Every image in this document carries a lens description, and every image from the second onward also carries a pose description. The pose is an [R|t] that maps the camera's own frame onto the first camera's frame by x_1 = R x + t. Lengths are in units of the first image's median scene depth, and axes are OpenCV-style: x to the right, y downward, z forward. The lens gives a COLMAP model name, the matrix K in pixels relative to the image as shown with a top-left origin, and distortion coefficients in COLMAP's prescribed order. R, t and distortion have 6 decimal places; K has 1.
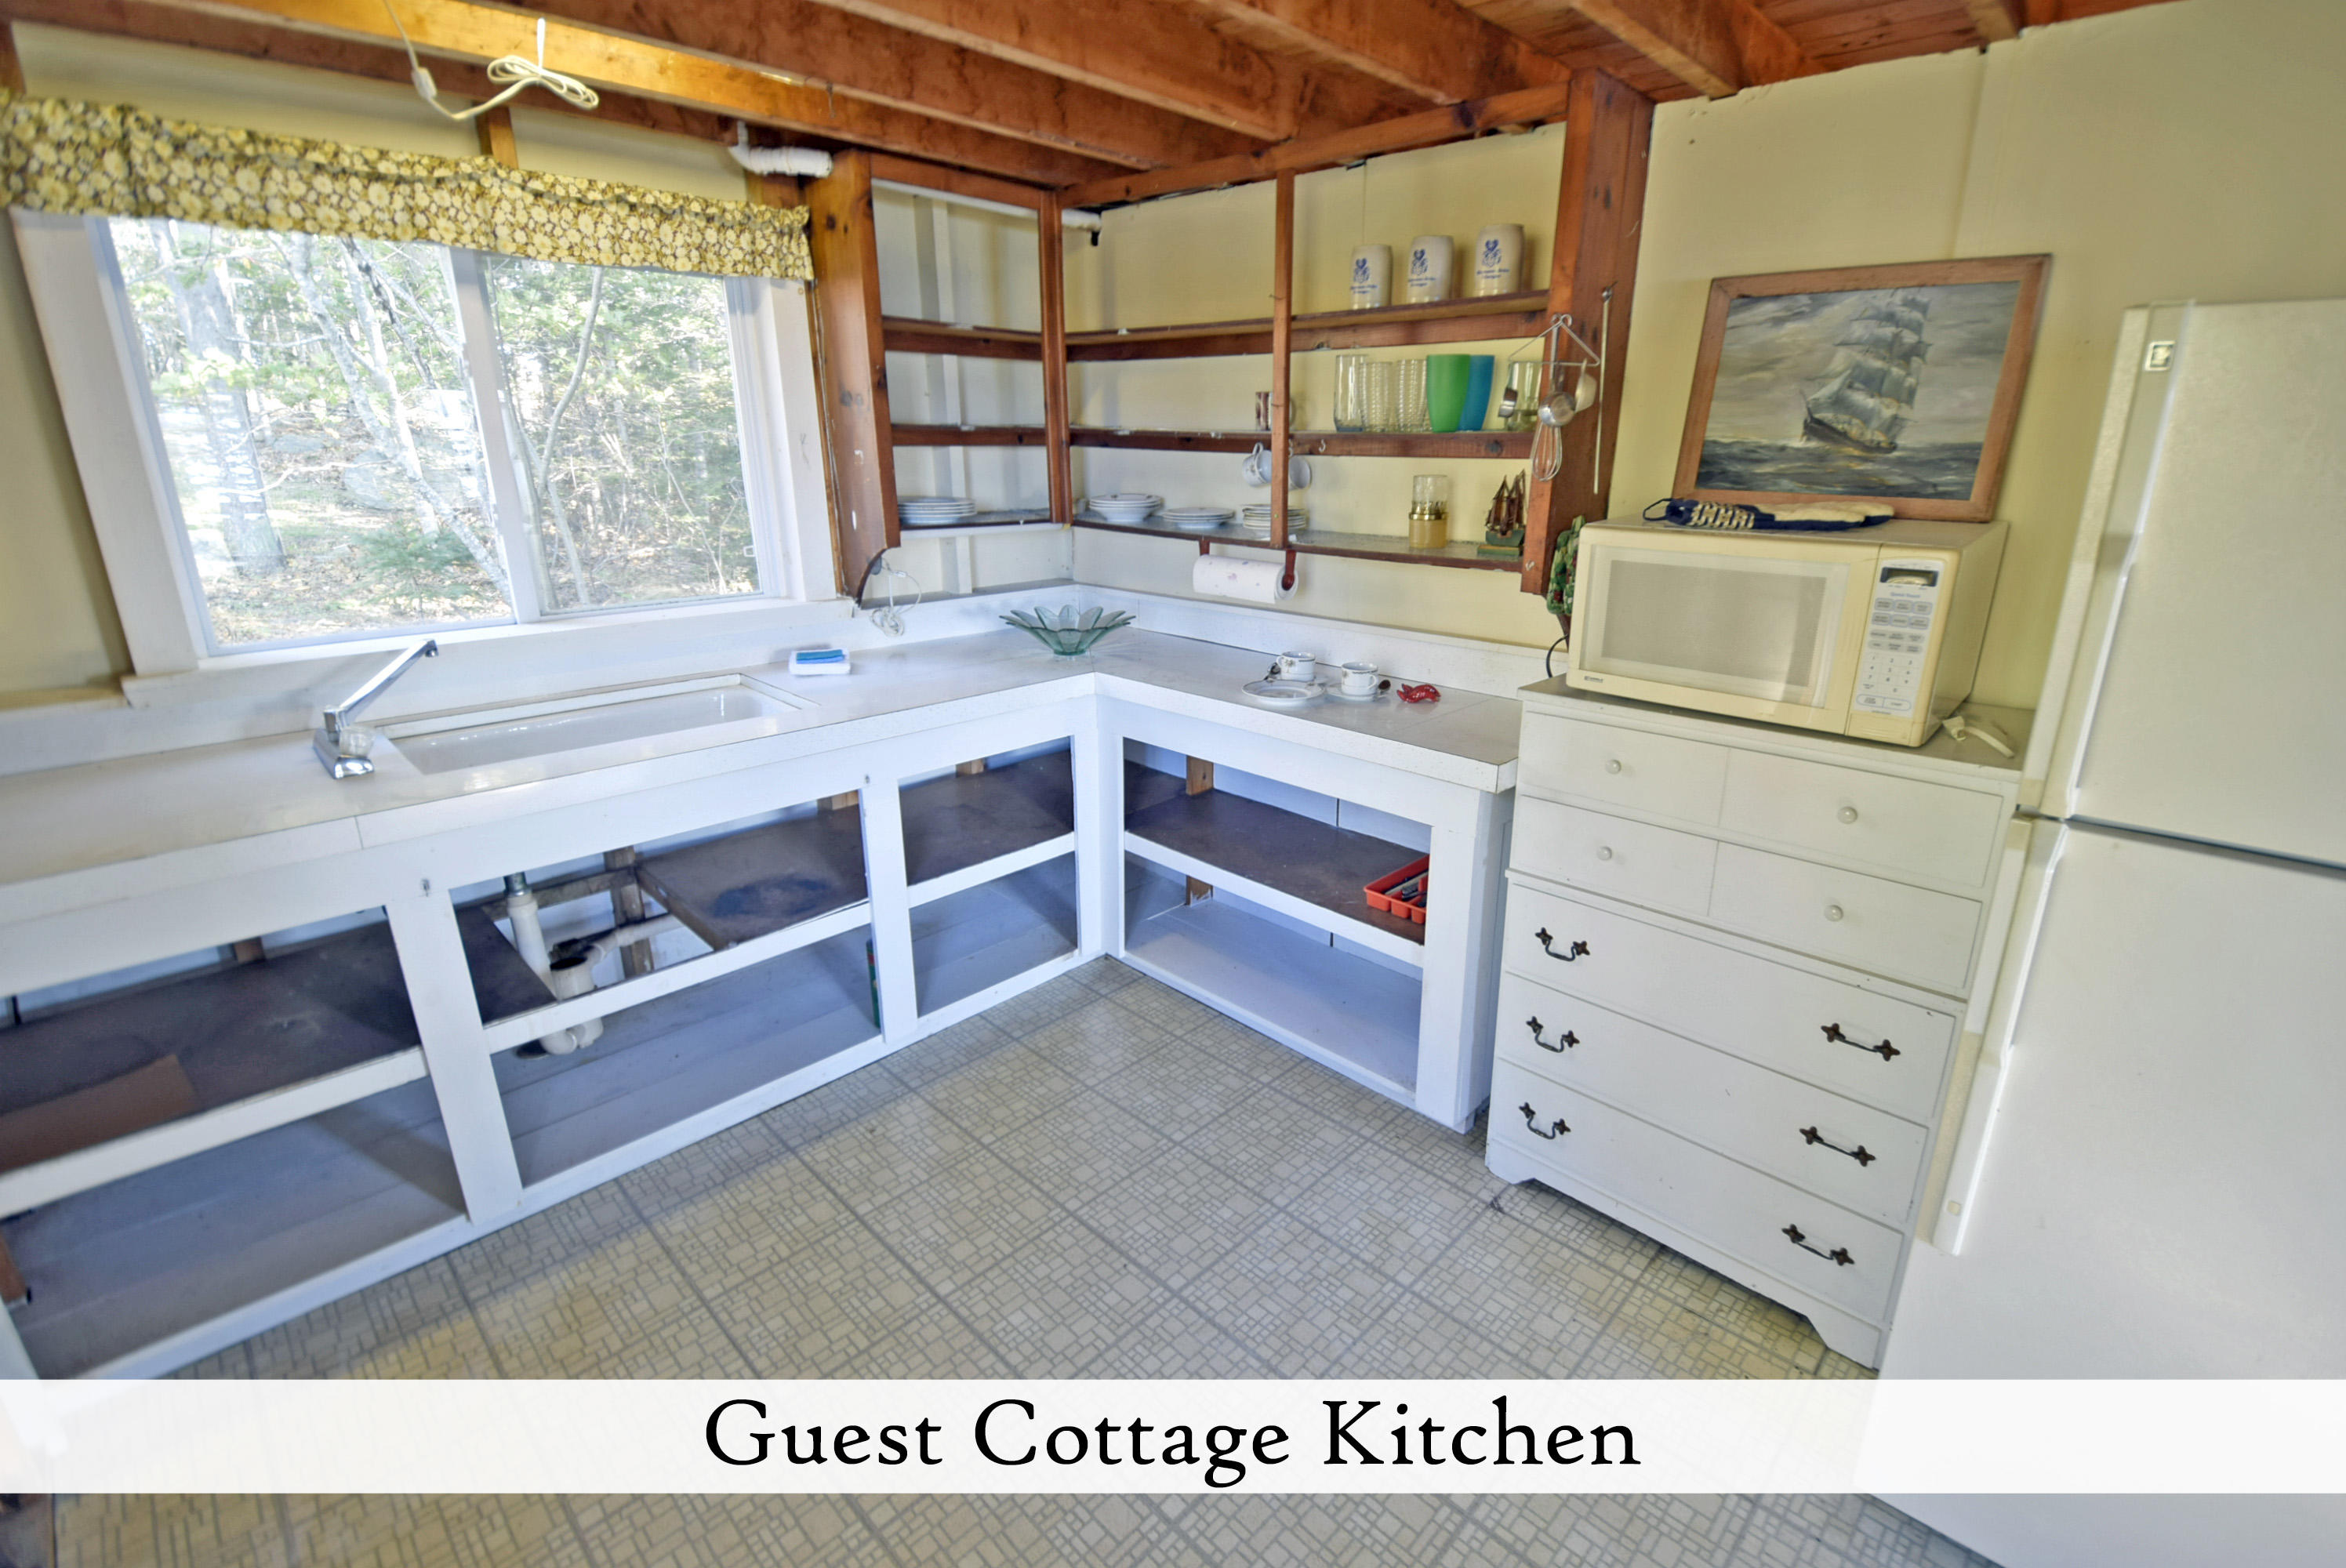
lens RADIAL K [[1047.3, 0, 1221.8], [0, 1047.3, 777.6], [0, 0, 1]] dist [0.028345, -0.026902]
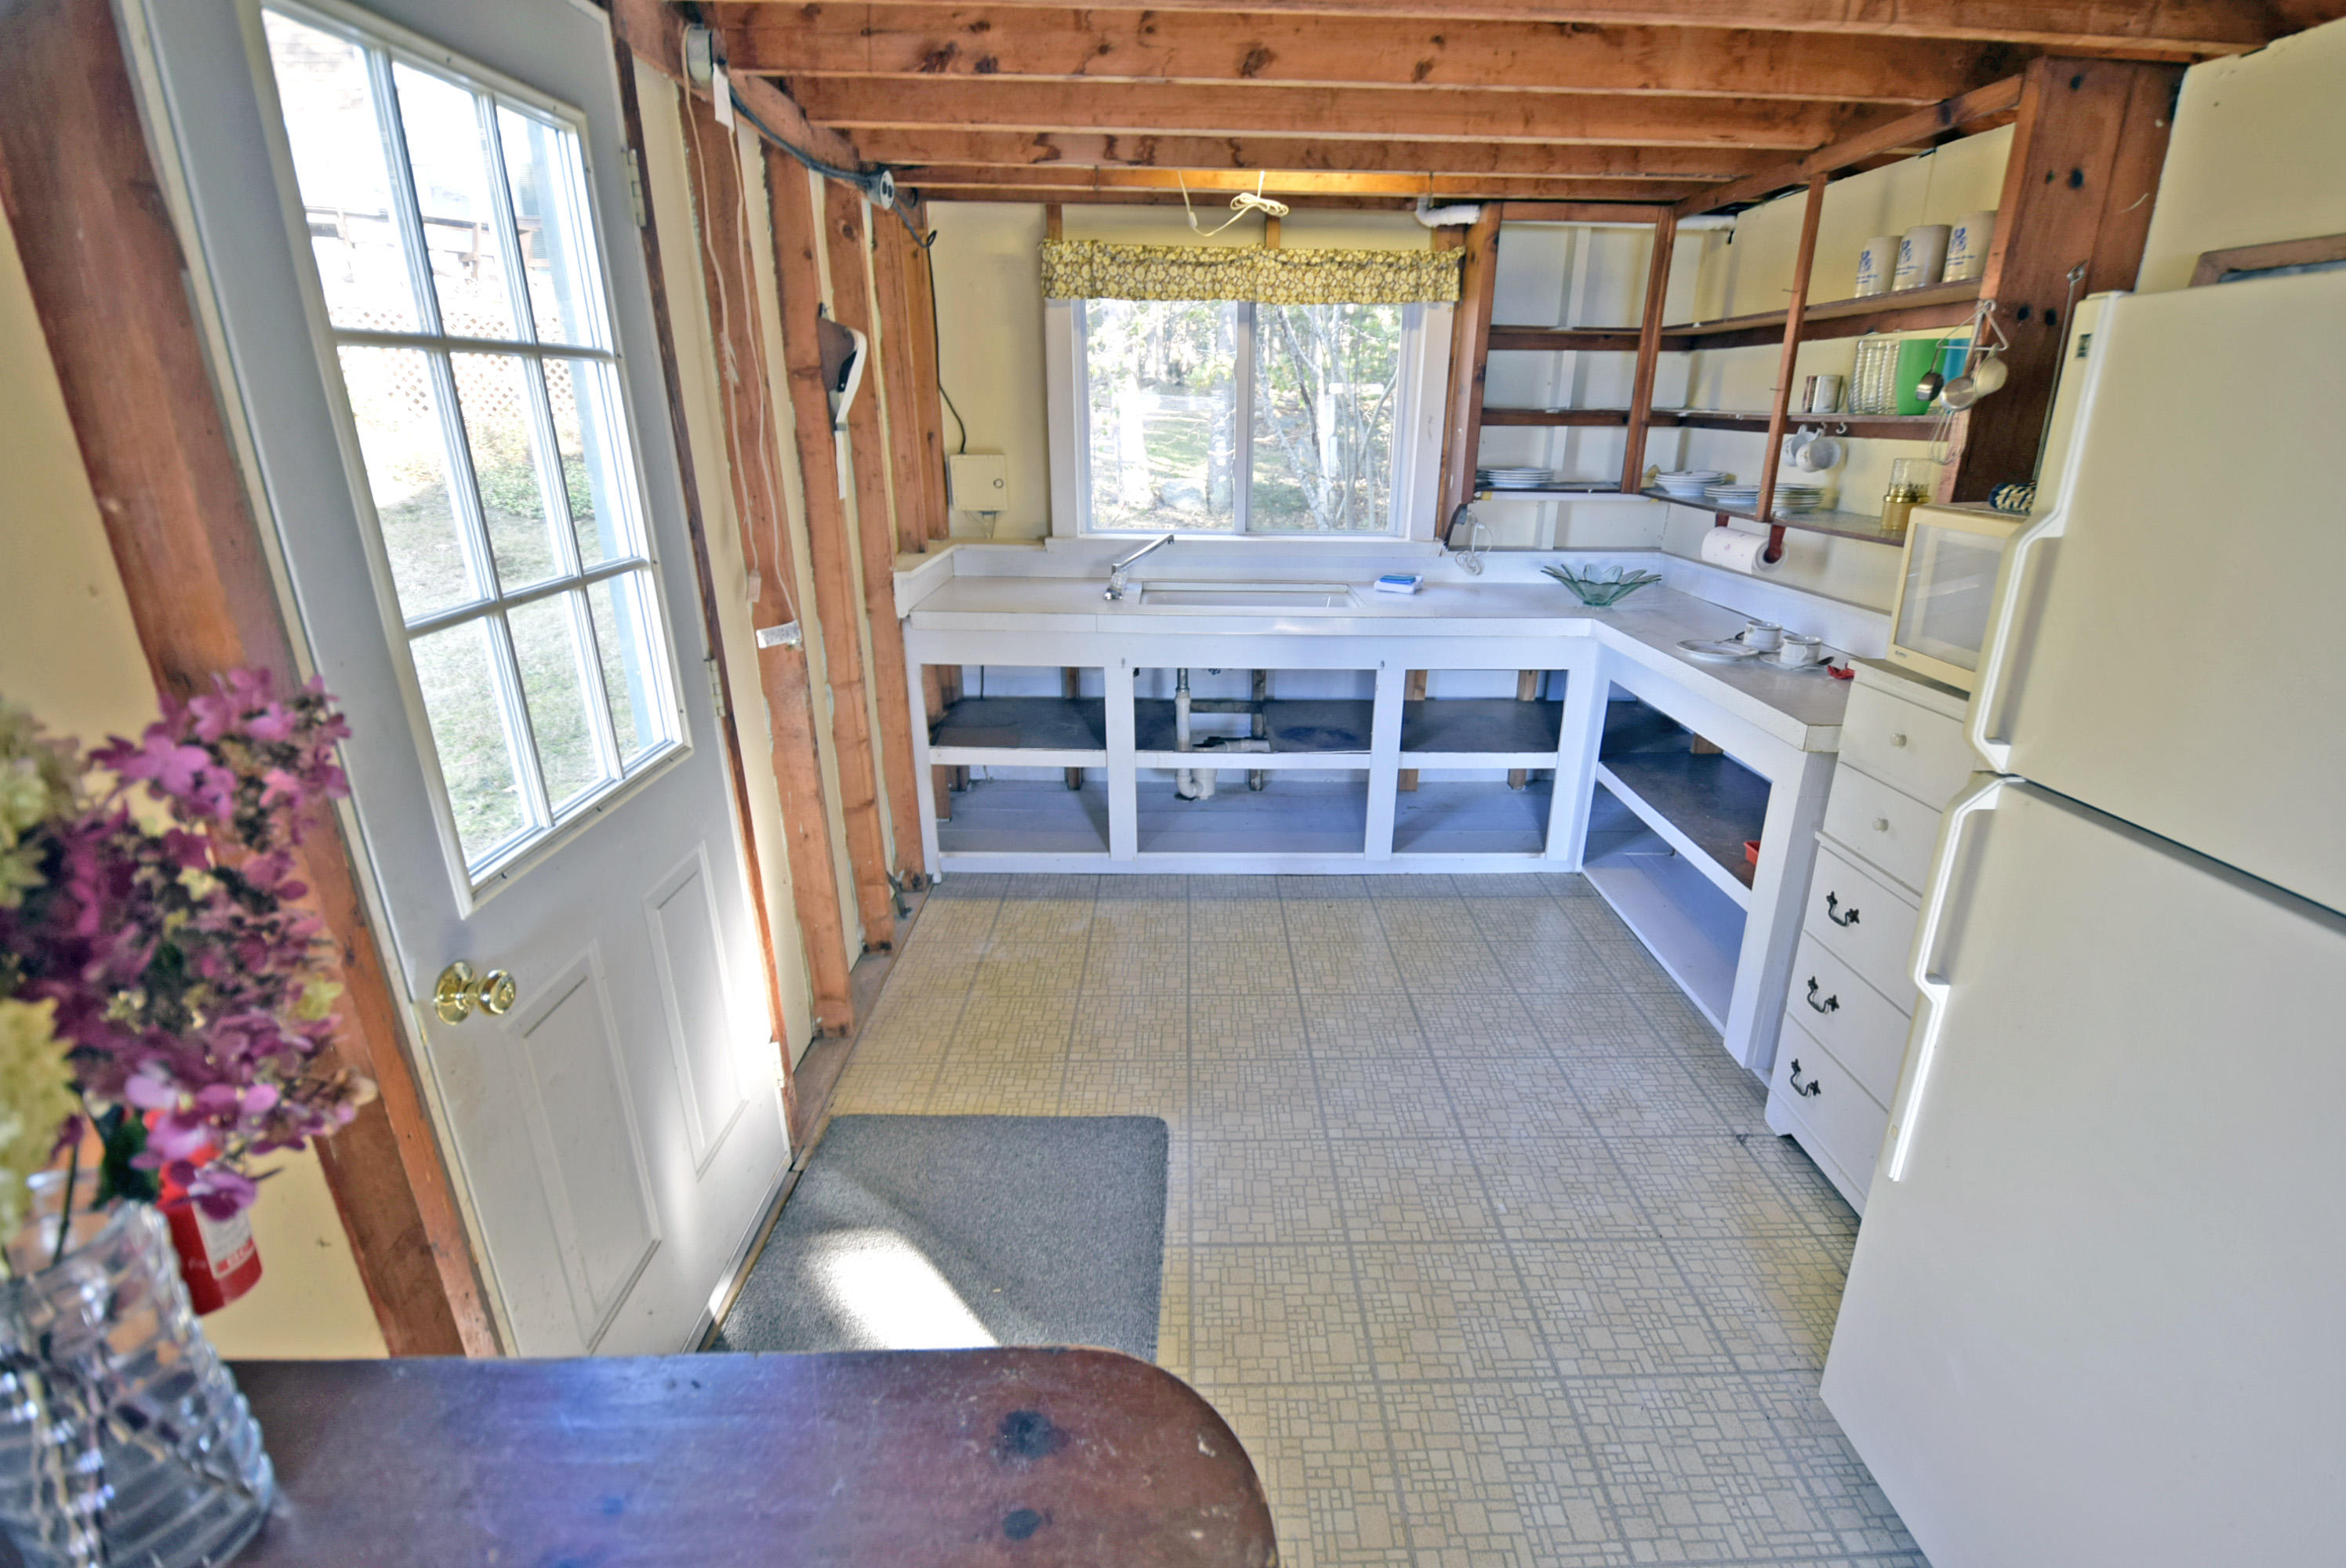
lens RADIAL K [[1047.3, 0, 1221.8], [0, 1047.3, 777.6], [0, 0, 1]] dist [0.028345, -0.026902]
pose [[0.712549, 0.233106, -0.661767, 0.441804], [-0.223566, 0.969466, 0.100771, 0.051619], [0.665051, 0.076145, 0.742906, -0.157333]]
